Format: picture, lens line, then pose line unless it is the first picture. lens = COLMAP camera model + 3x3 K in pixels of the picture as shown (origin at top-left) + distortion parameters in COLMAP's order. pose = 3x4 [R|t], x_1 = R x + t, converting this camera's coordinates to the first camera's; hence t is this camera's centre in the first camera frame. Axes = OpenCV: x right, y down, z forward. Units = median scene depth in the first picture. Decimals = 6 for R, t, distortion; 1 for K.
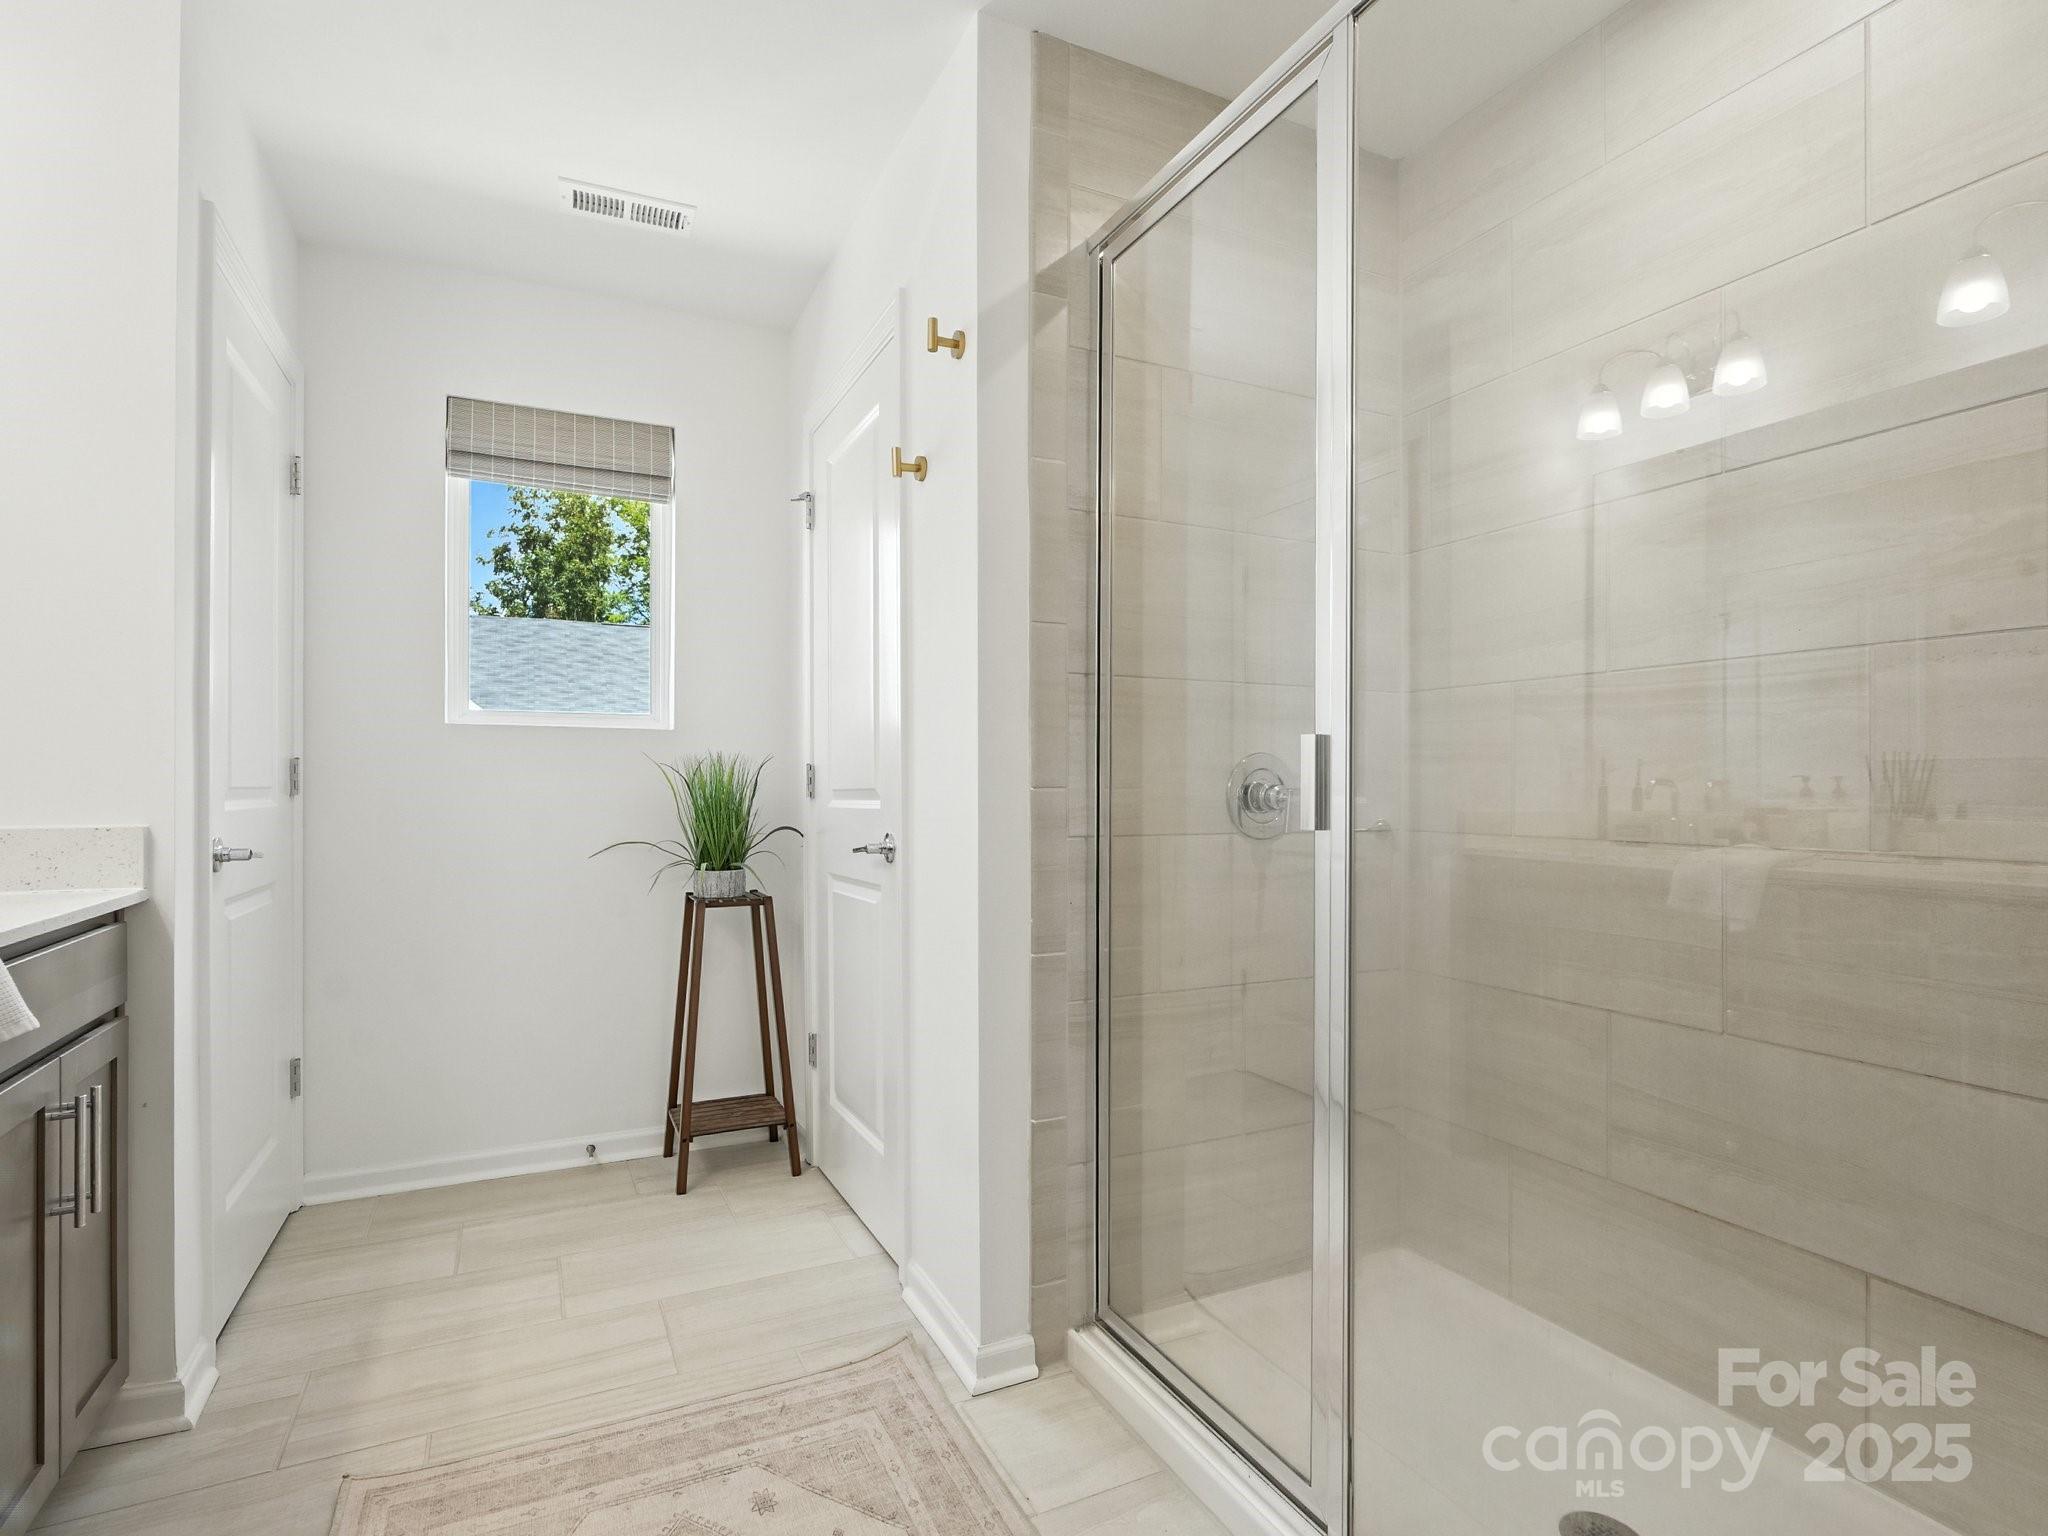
lens RADIAL K [[1038.4, 0, 1033.1], [0, 1038.4, 764.3], [0, 0, 1]] dist [-0.005314, 0.000820]
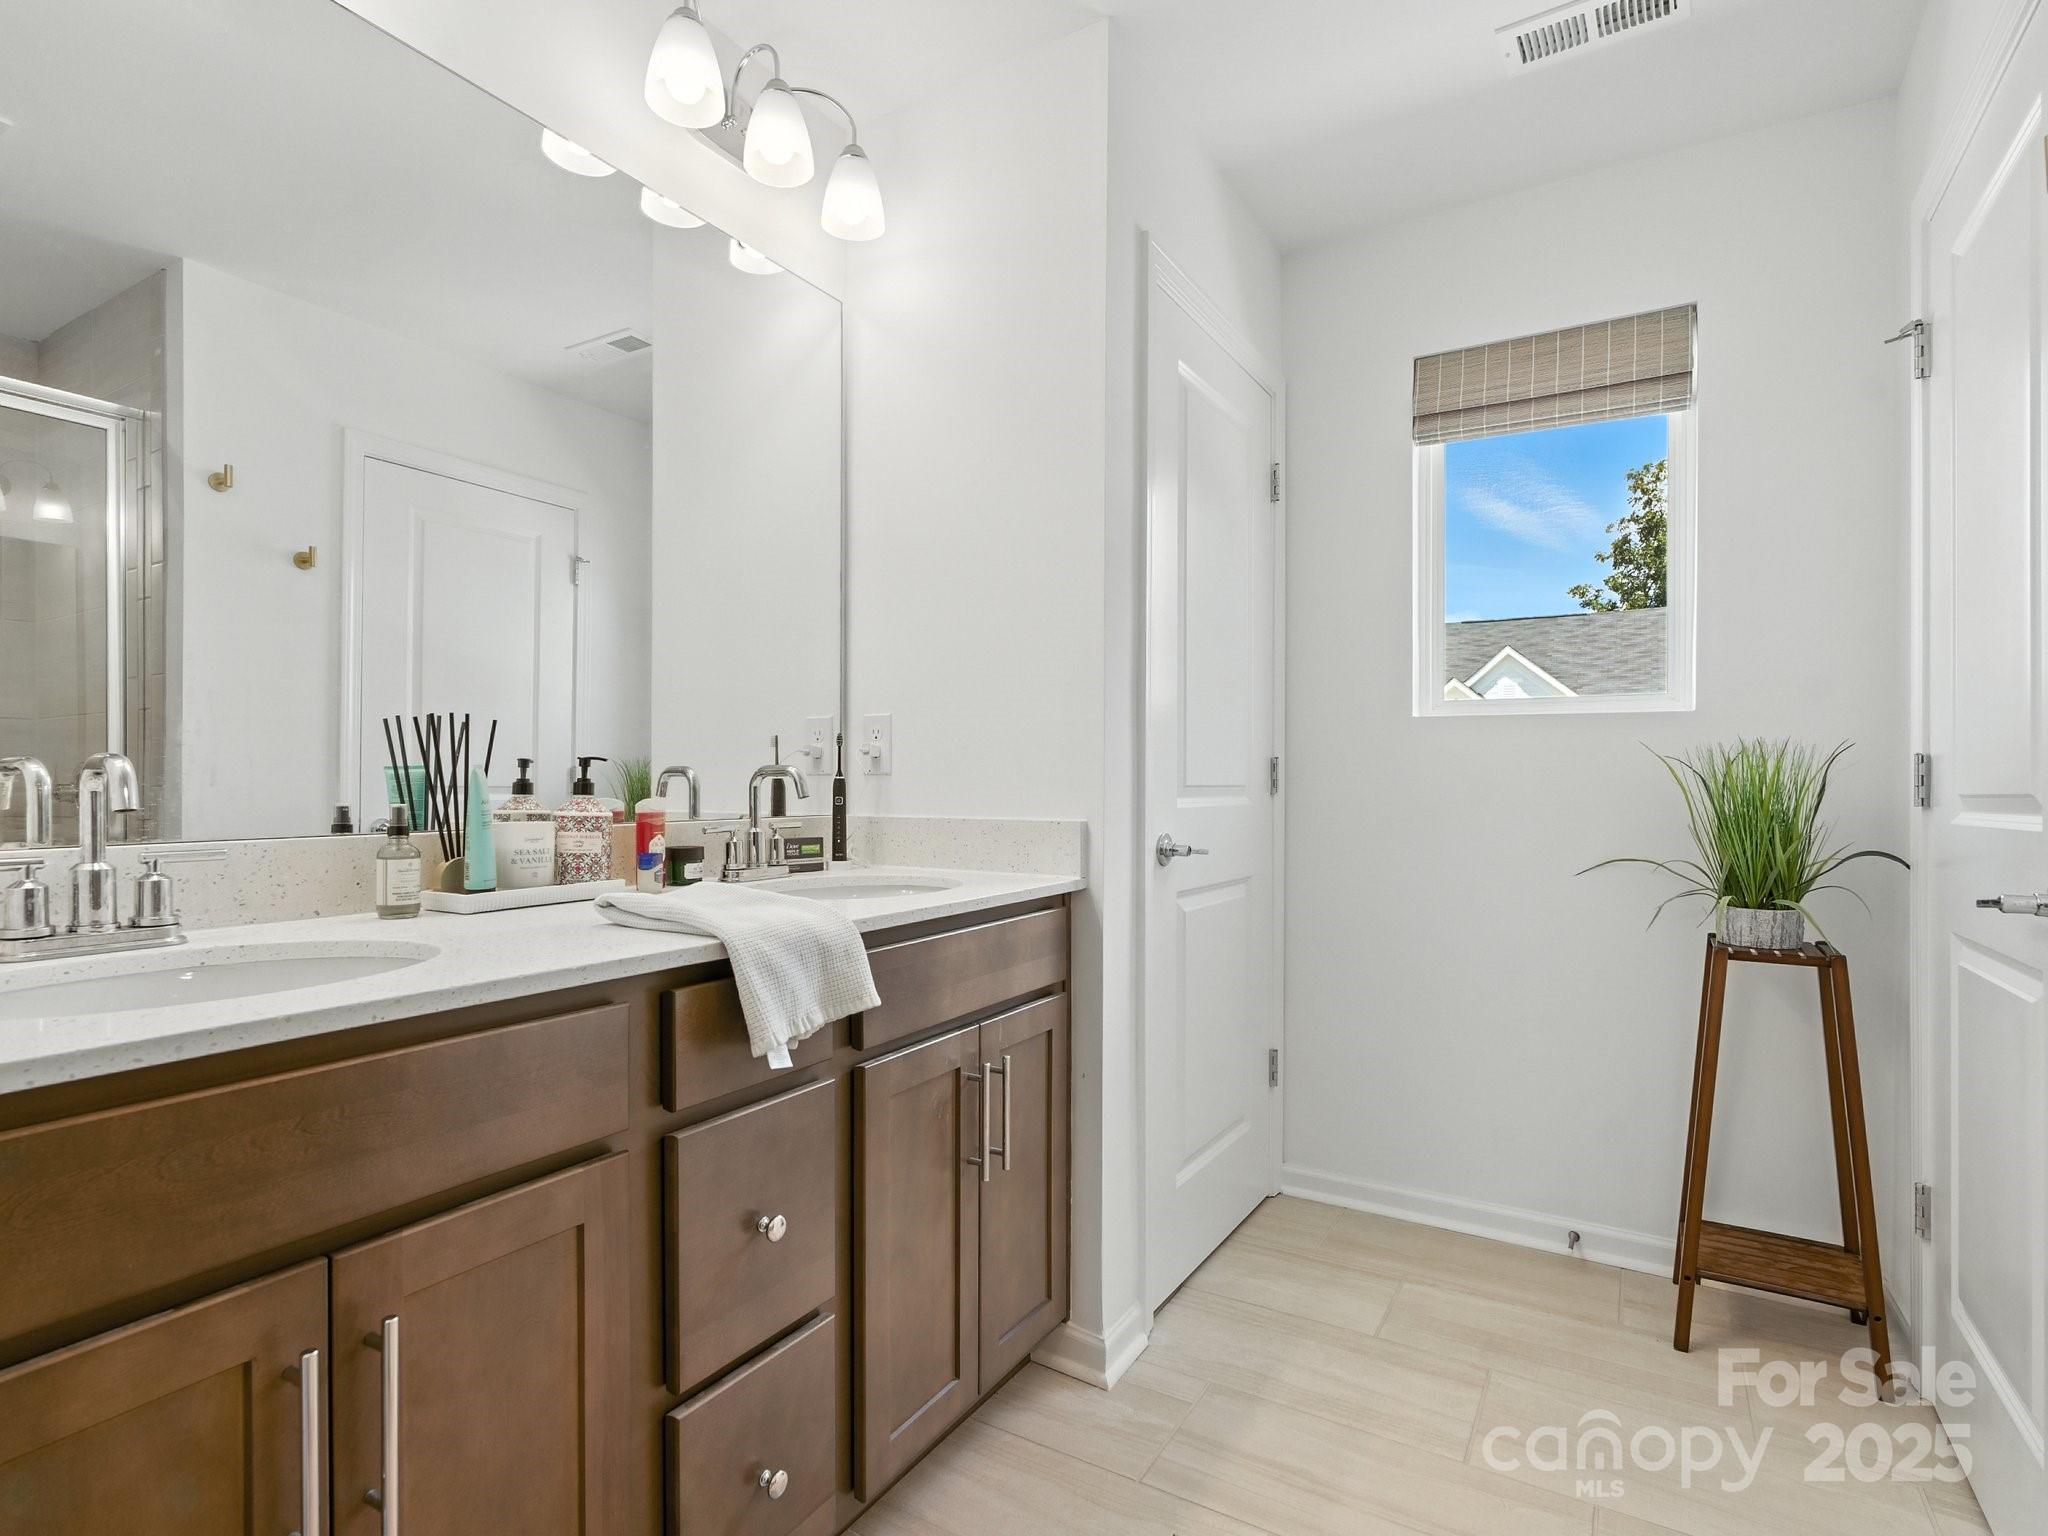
lens RADIAL K [[1032.2, 0, 1023.8], [0, 1032.2, 780.6], [0, 0, 1]] dist [-0.007175, 0.000928]
pose [[0.538098, 0.002334, -0.842879, 0.016414], [0.011533, 0.999882, 0.010131, 0.003563], [0.842804, -0.015172, 0.538007, 0.215181]]
